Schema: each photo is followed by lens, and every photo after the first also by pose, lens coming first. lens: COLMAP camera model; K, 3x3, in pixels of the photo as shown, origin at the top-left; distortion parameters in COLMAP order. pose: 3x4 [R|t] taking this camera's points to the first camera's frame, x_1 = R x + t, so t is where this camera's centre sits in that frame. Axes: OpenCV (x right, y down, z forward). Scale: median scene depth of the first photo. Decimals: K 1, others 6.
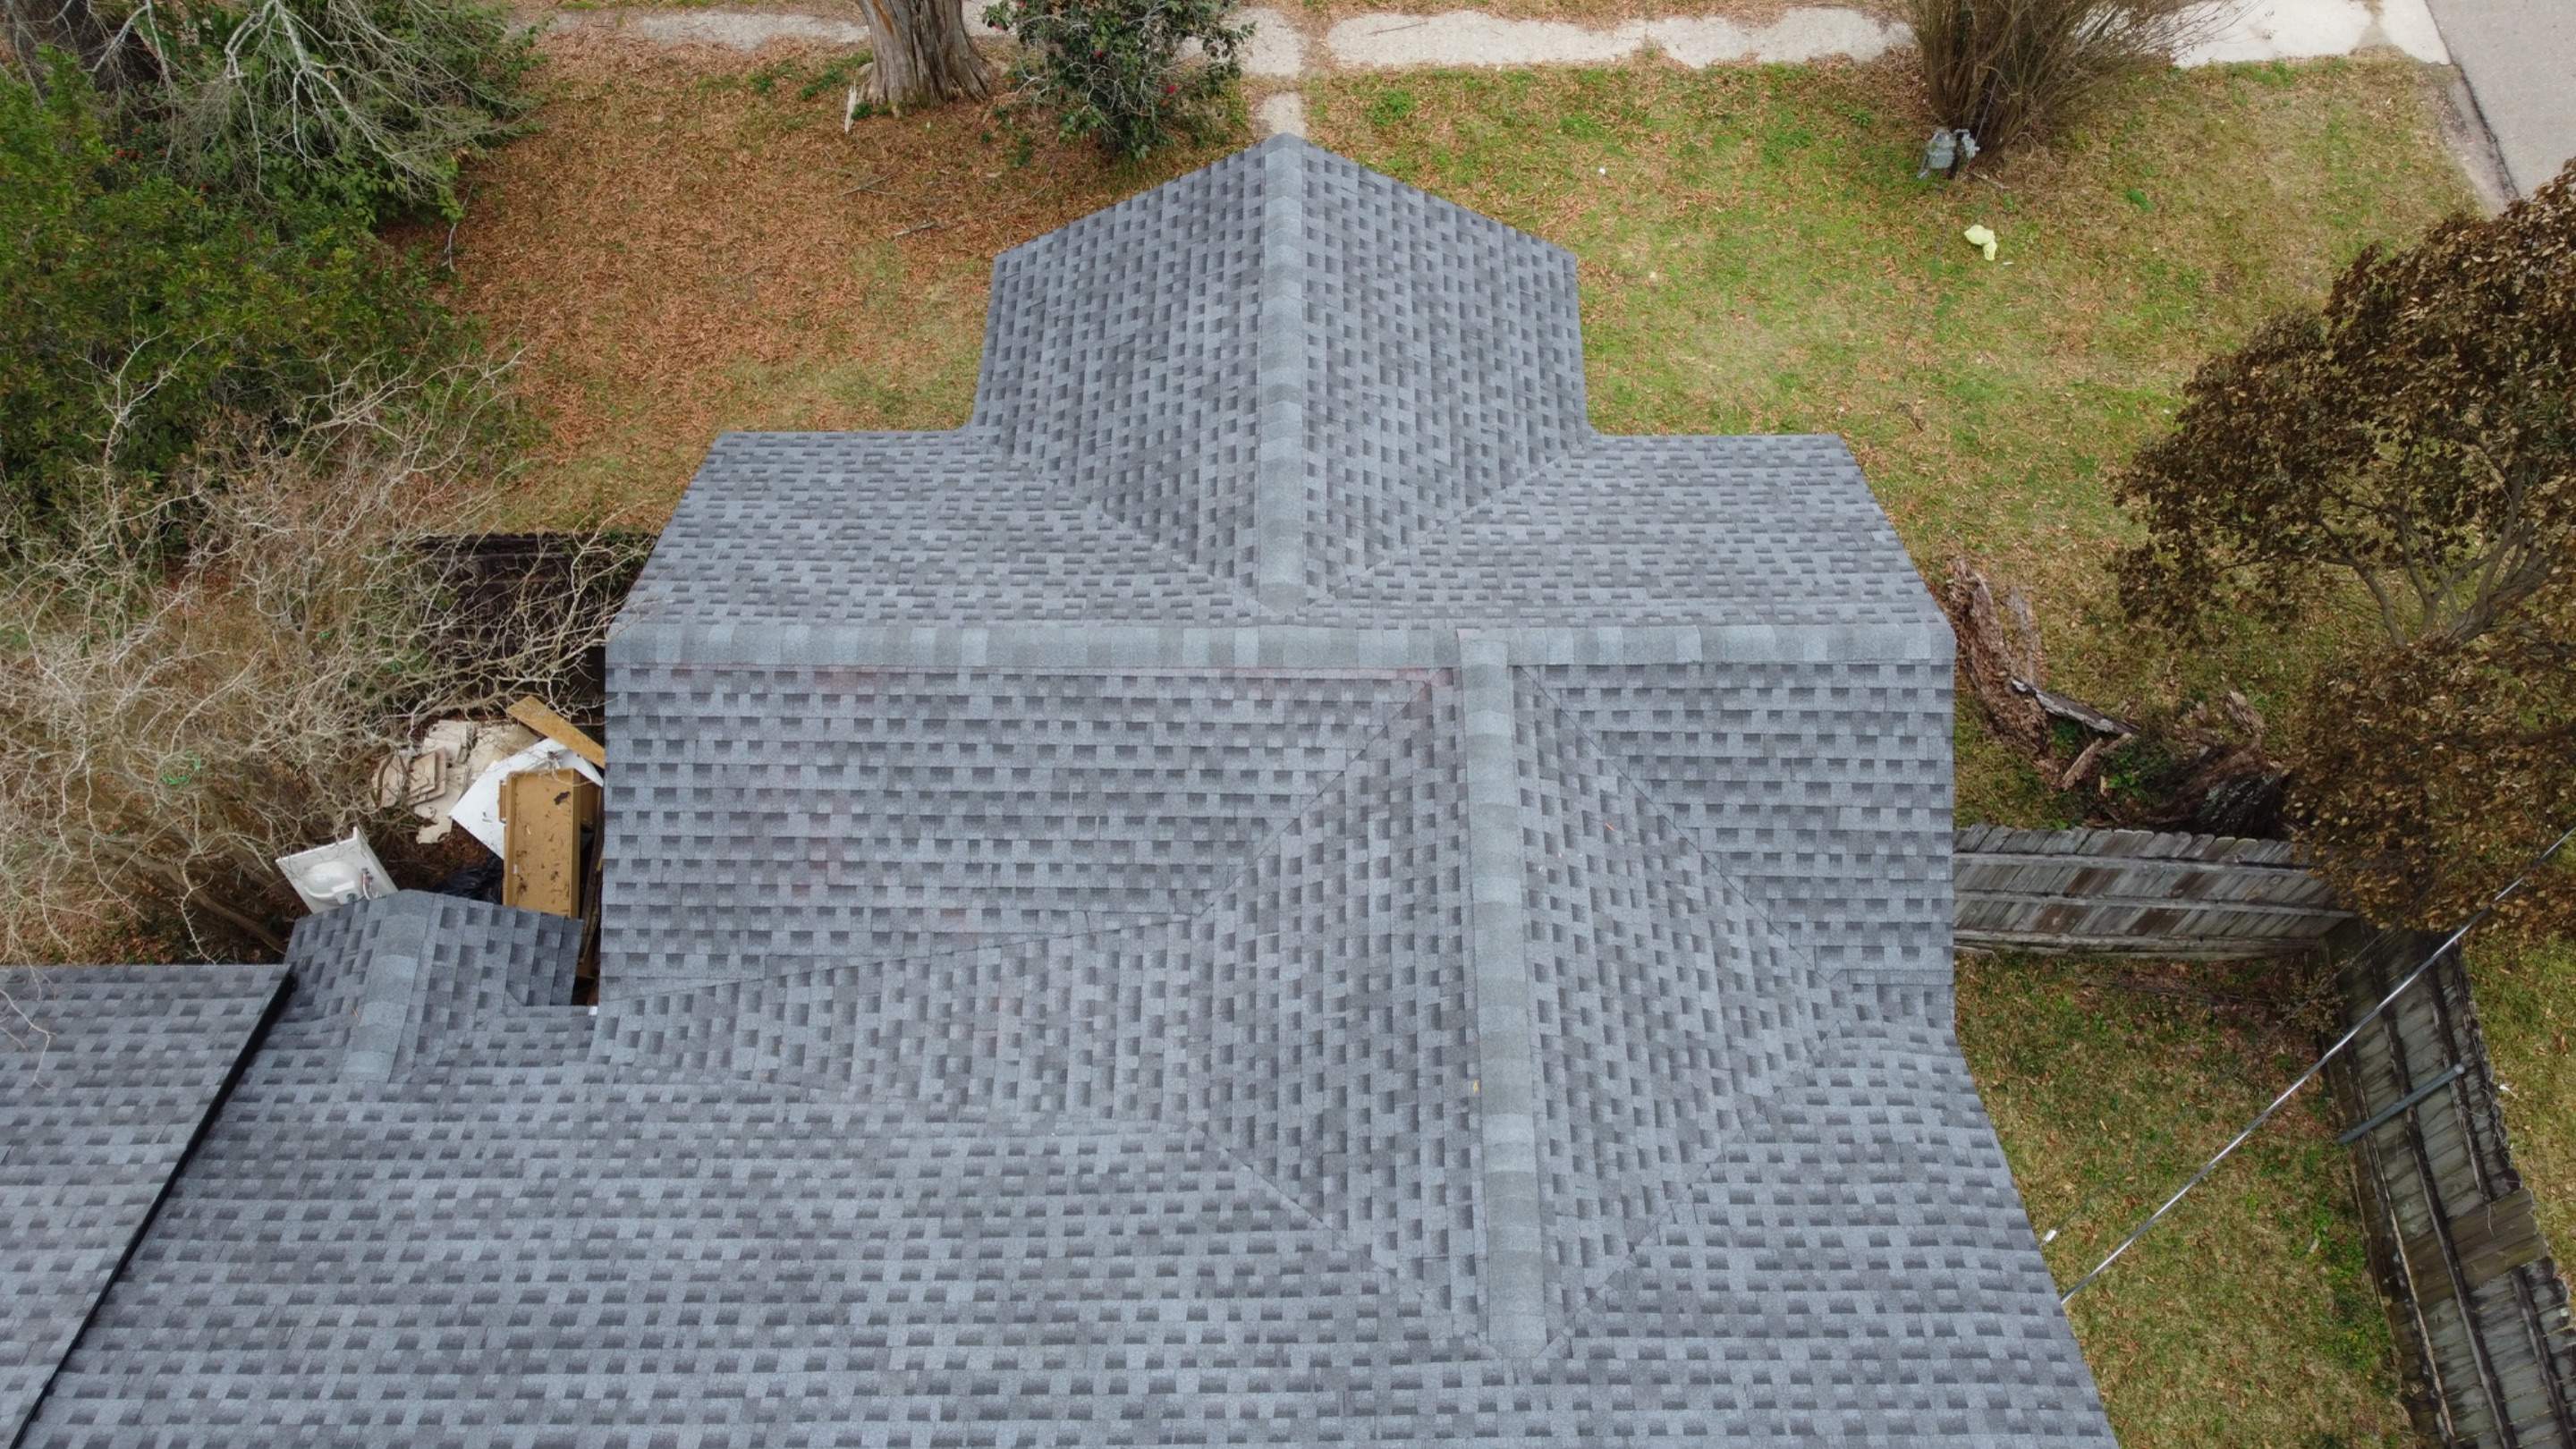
lens RADIAL K [[1950.1, 0, 1284.3], [0, 1950.1, 702.1], [0, 0, 1]] dist [-0.000476, -0.010215]
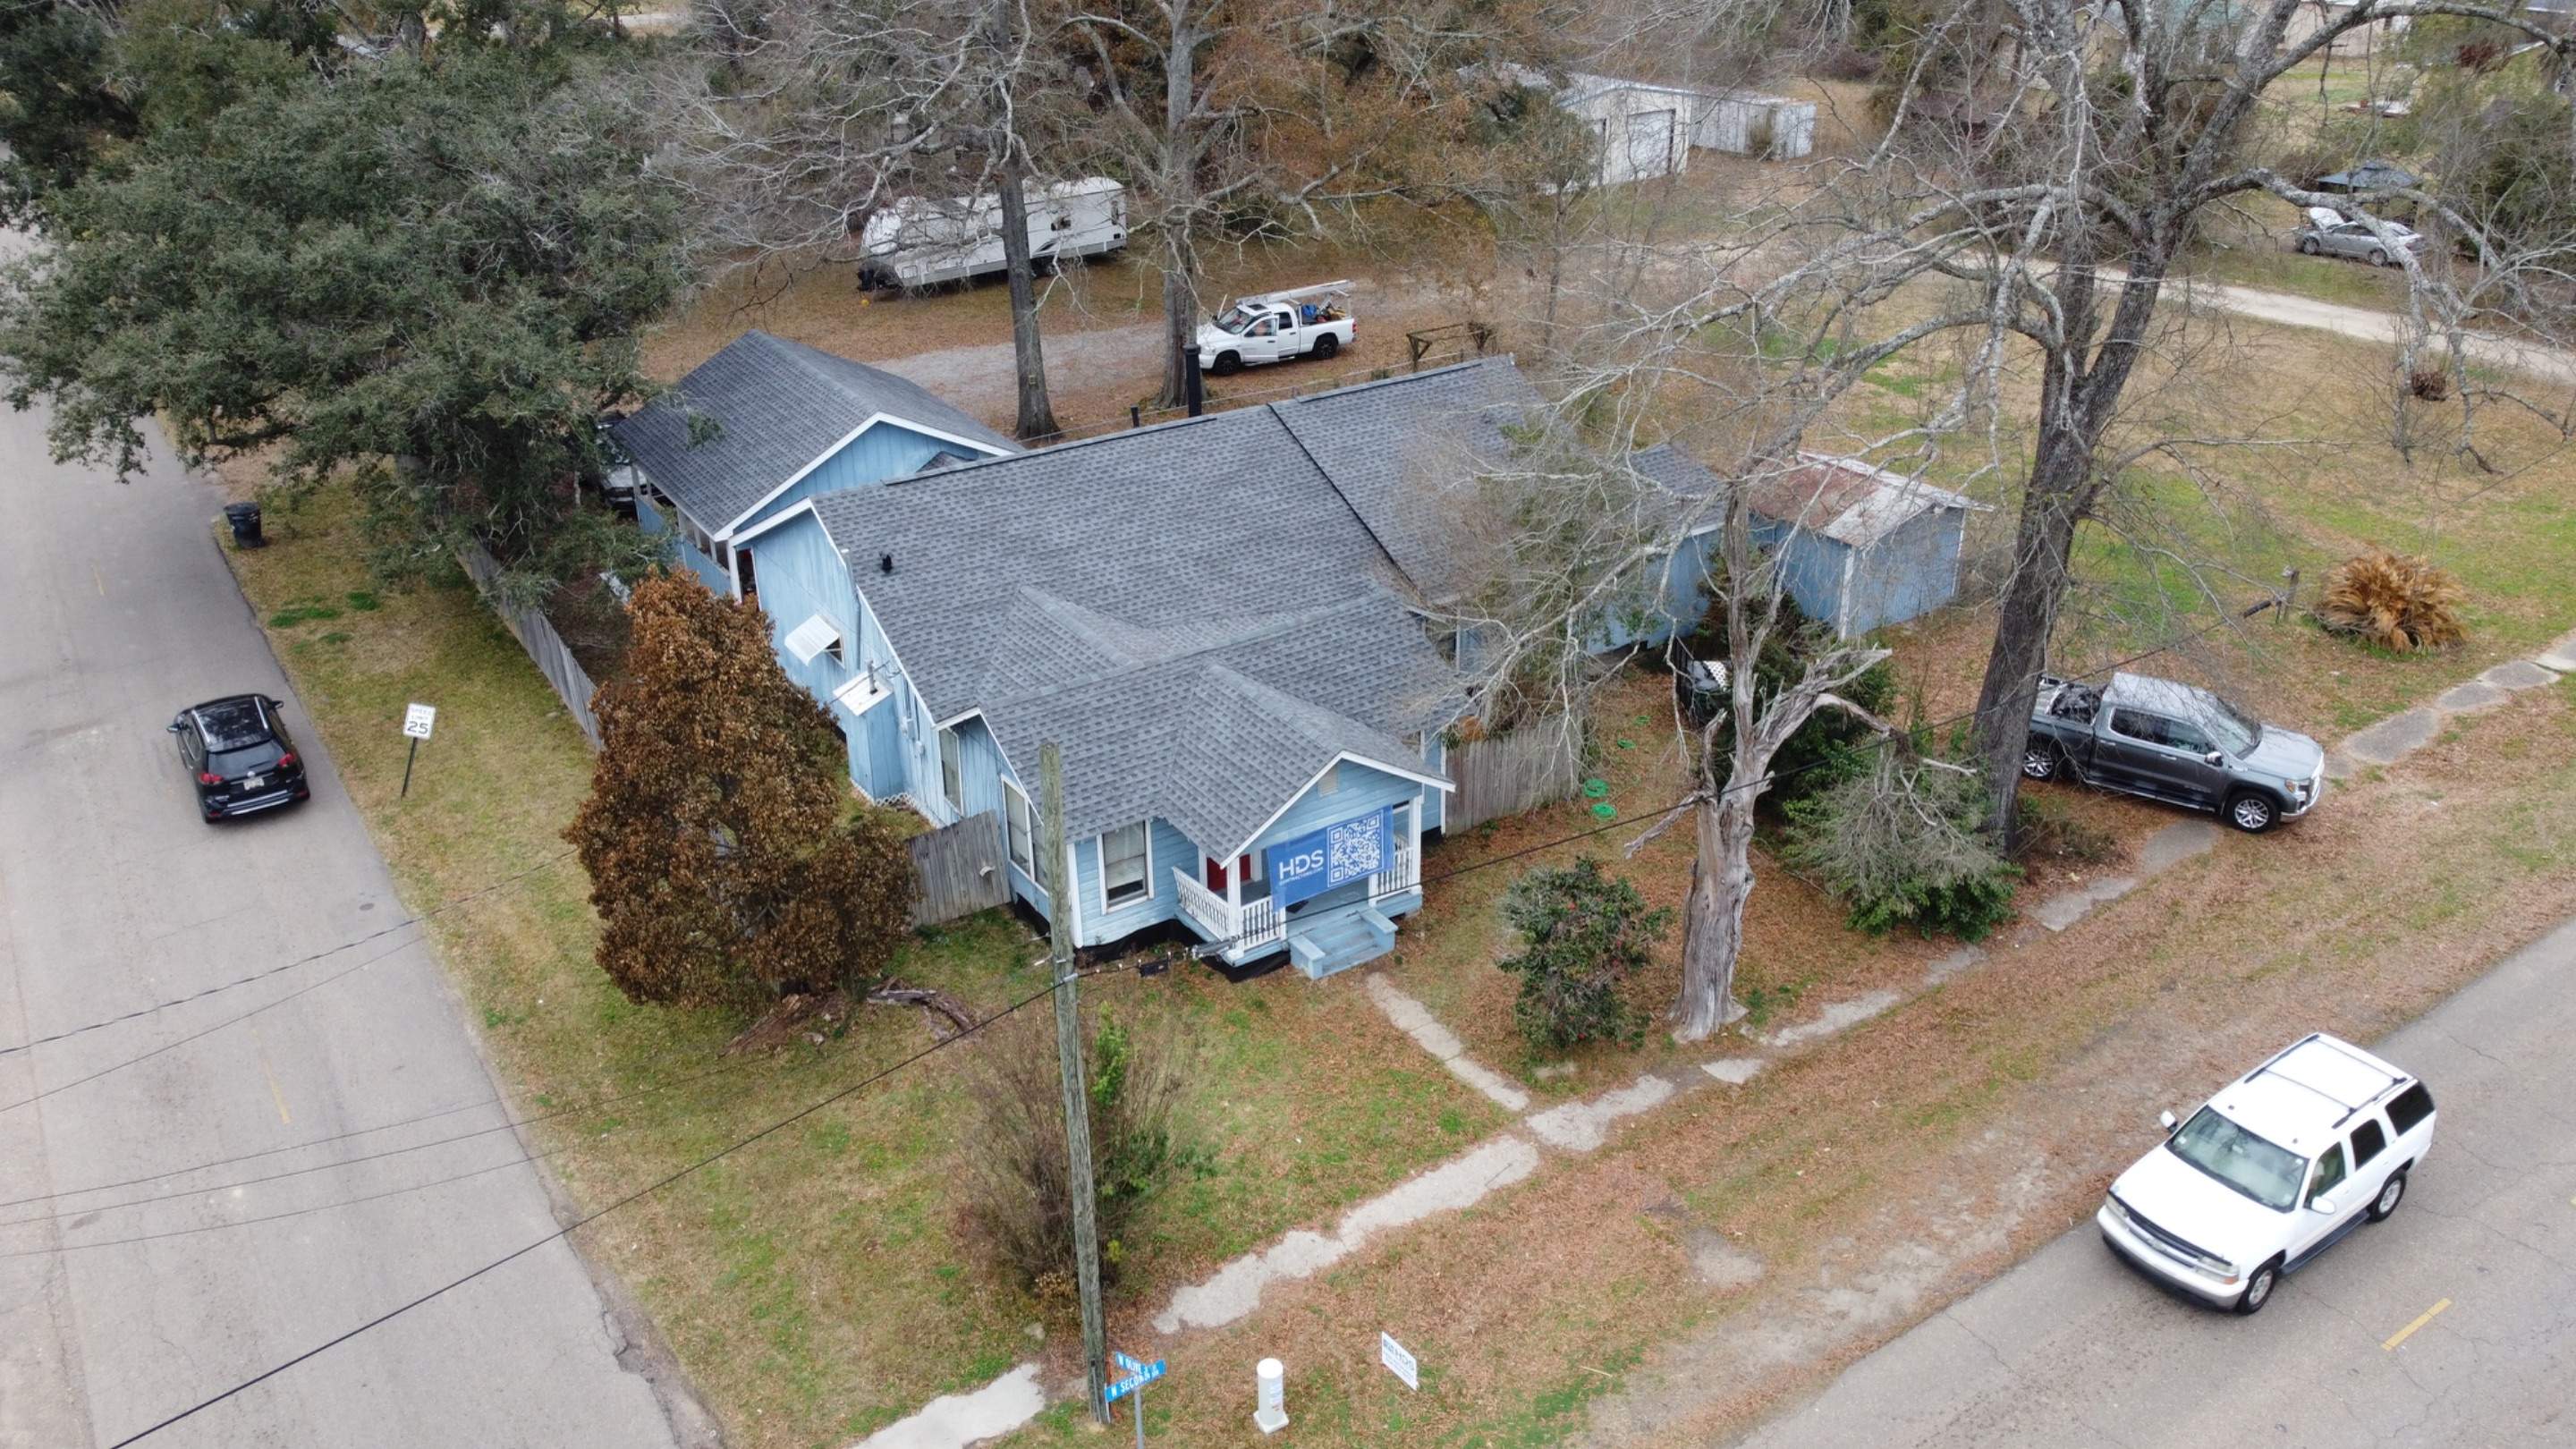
lens RADIAL K [[1950.1, 0, 1295.6], [0, 1950.1, 713.0], [0, 0, 1]] dist [-0.000476, -0.010215]
pose [[-0.836845, 0.245553, -0.489279, 1.278799], [-0.469992, 0.136029, 0.872126, -2.536434], [0.280710, 0.959791, 0.001573, 1.129959]]
